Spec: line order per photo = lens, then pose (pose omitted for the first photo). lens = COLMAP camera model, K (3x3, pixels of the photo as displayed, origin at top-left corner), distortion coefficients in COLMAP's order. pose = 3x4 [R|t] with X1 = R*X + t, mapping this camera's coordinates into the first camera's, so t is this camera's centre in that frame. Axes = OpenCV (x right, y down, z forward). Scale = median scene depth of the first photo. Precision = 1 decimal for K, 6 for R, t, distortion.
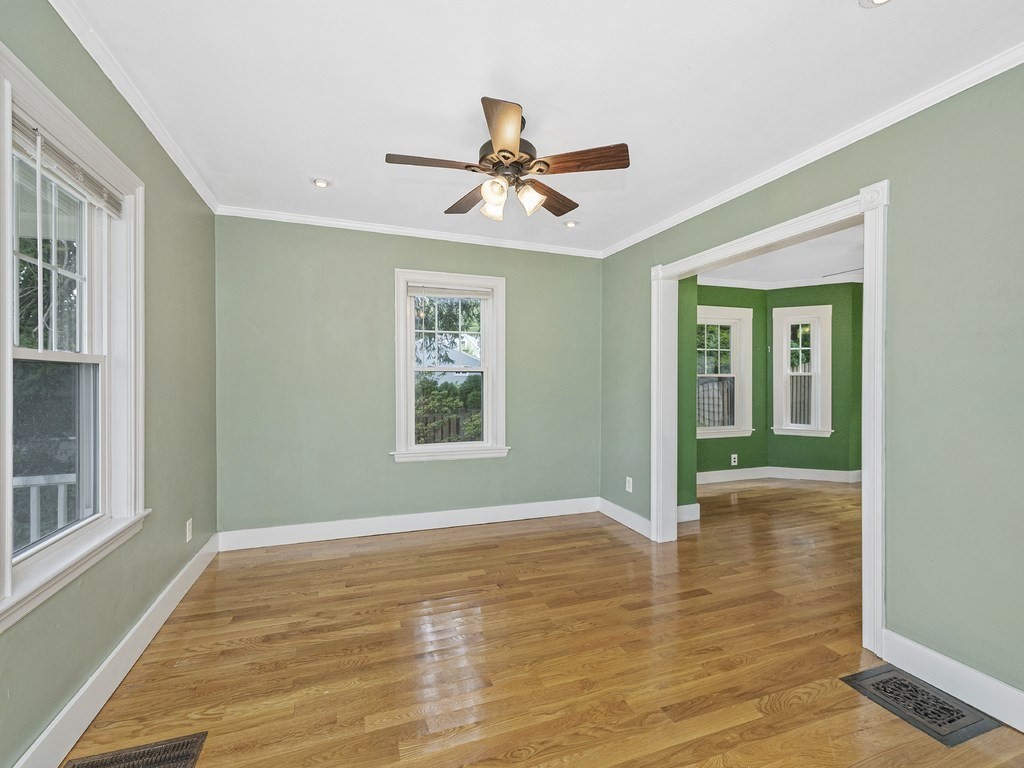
lens RADIAL K [[458.5, 0, 511.1], [0, 458.5, 386.8], [0, 0, 1]] dist [-0.000692, 0.000074]
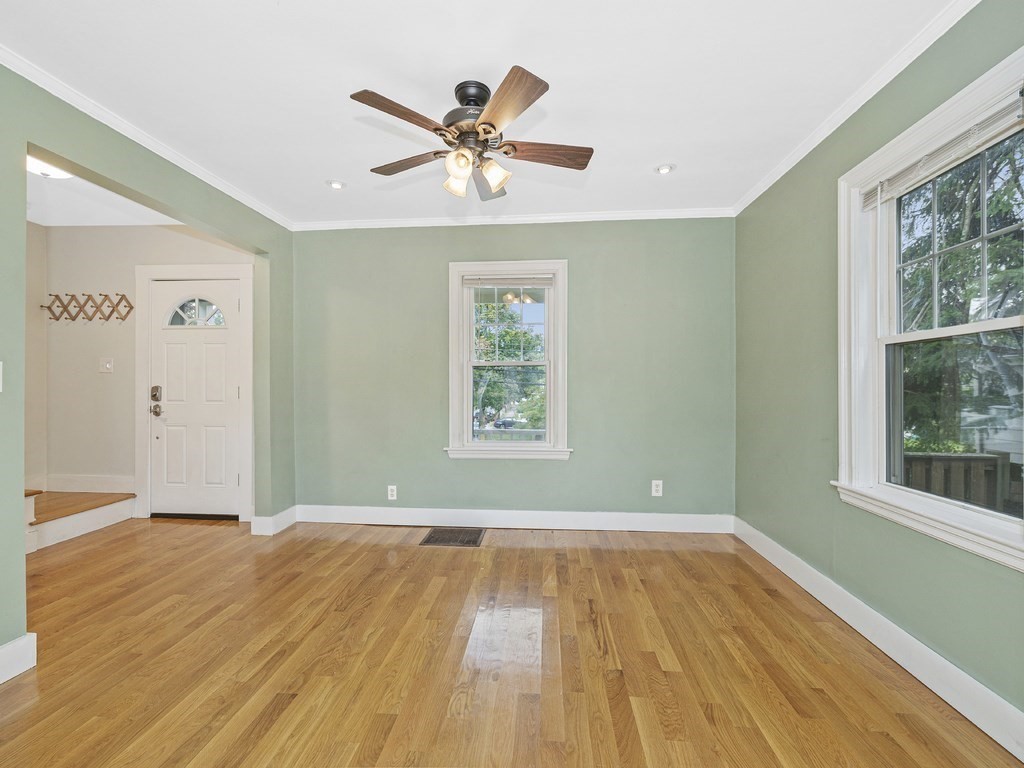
lens RADIAL K [[458.5, 0, 511.1], [0, 458.5, 386.8], [0, 0, 1]] dist [-0.000692, 0.000074]
pose [[-0.424302, -0.000869, -0.905520, 0.779611], [-0.012818, 0.999905, 0.005046, 0.026125], [0.905430, 0.013748, -0.424273, 1.389830]]
